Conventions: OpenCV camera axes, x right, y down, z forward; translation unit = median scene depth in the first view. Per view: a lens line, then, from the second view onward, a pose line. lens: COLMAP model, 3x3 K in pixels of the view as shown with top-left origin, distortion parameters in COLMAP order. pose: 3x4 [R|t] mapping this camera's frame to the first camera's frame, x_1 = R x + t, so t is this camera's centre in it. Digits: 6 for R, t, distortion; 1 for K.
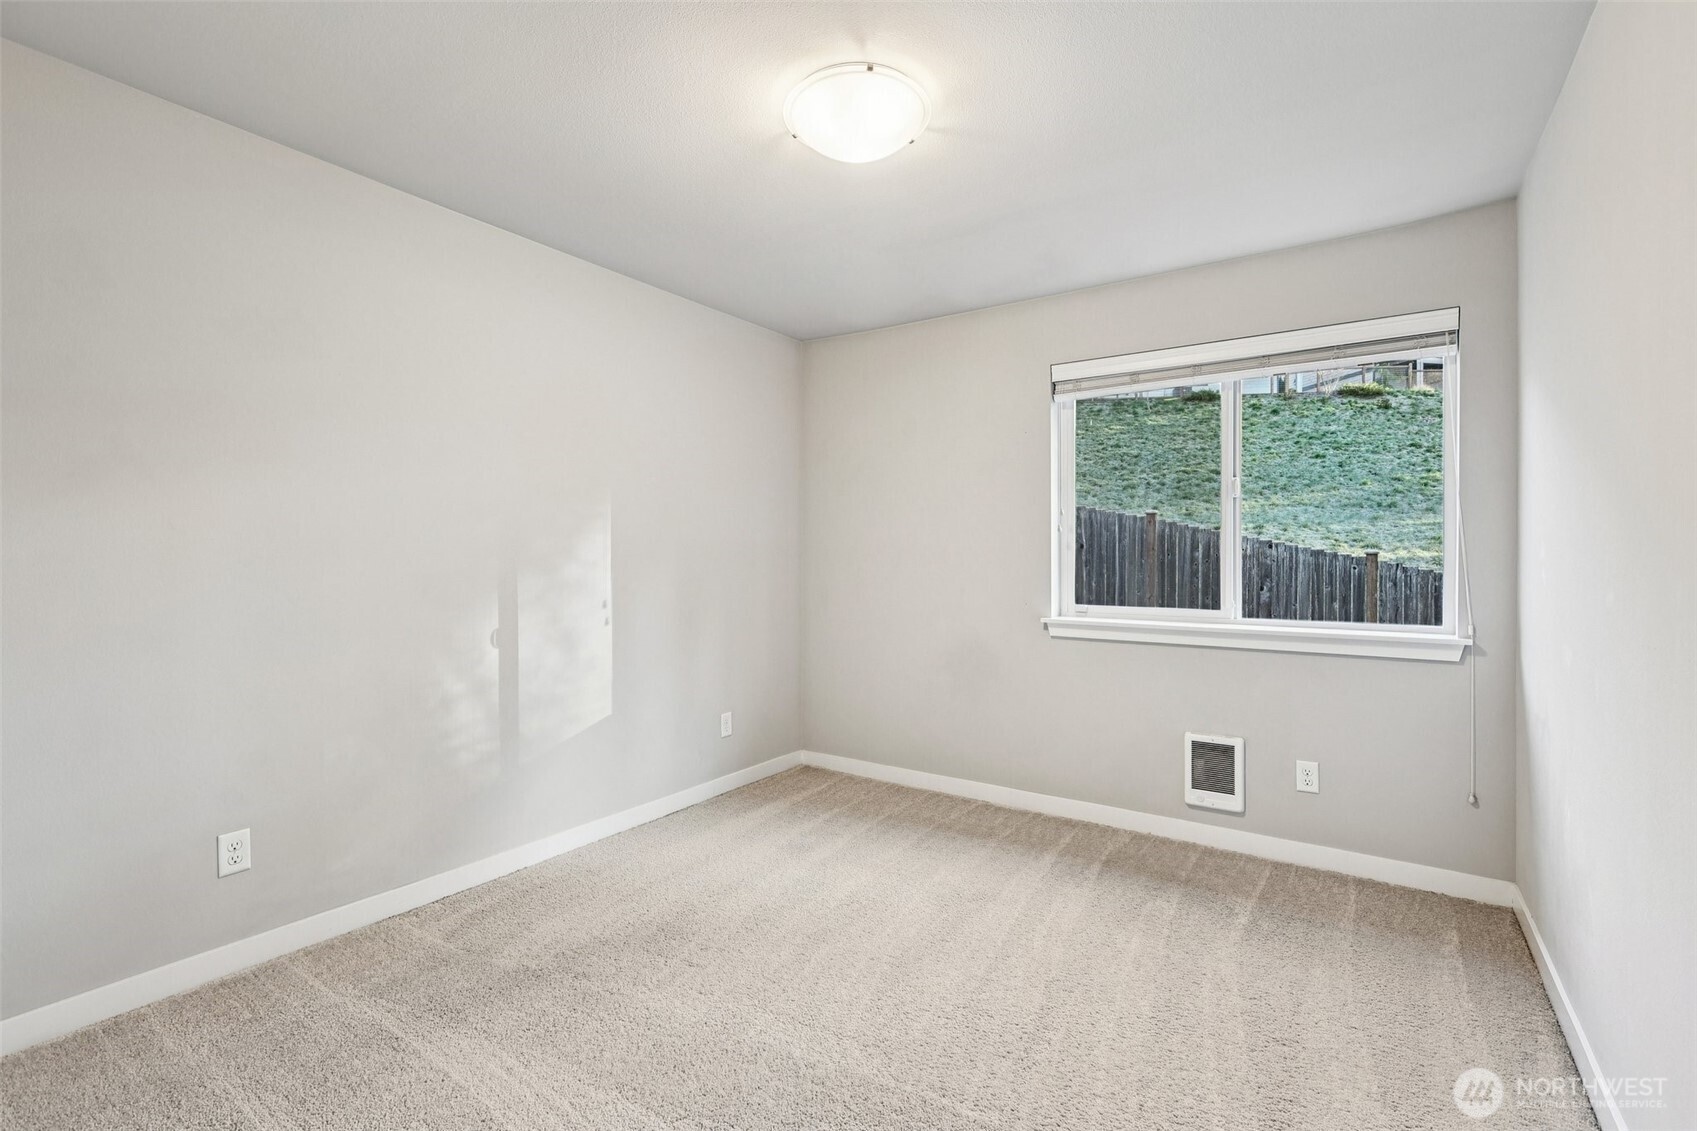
lens RADIAL K [[762.1, 0, 854.5], [0, 762.1, 558.6], [0, 0, 1]] dist [0.001024, 0.000427]
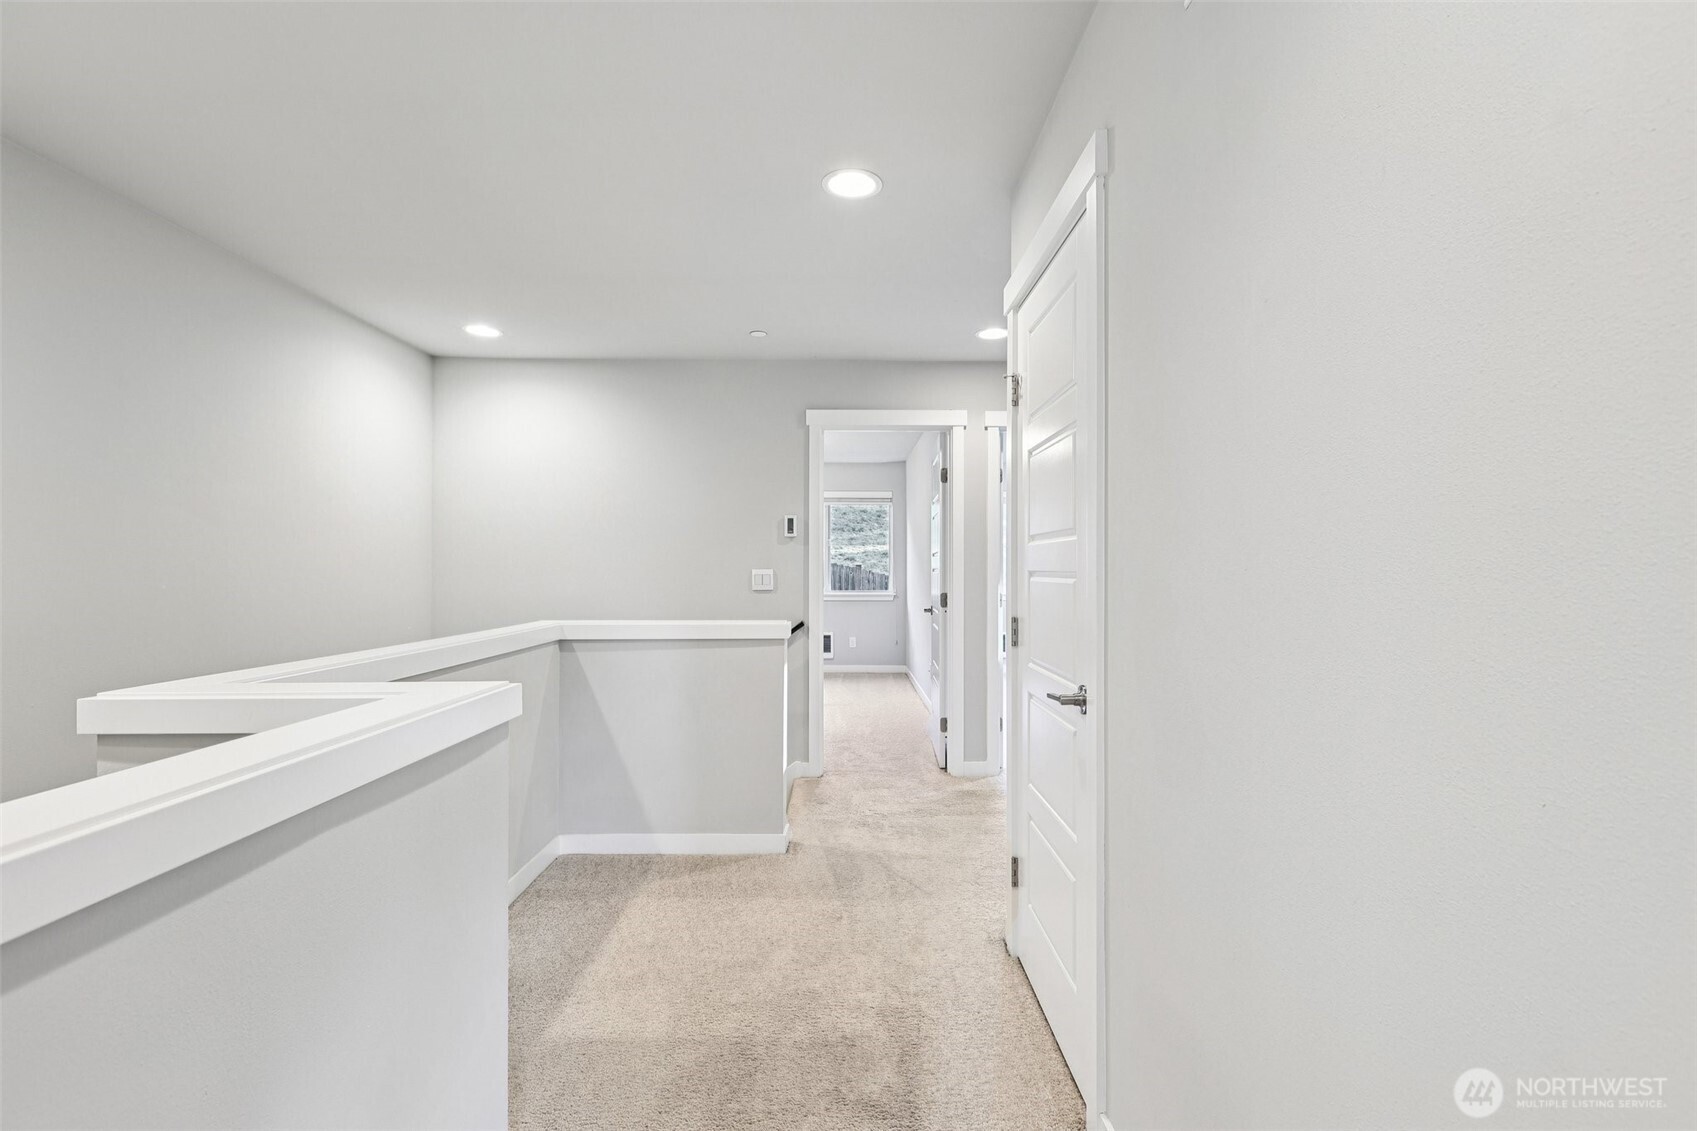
lens RADIAL K [[762.1, 0, 848.9], [0, 762.1, 568.0], [0, 0, 1]] dist [0.001024, 0.000427]
pose [[0.822563, -0.006027, 0.568643, -1.062283], [0.005394, 0.999982, 0.002797, -0.011941], [-0.568649, 0.000766, 0.822580, -1.377533]]
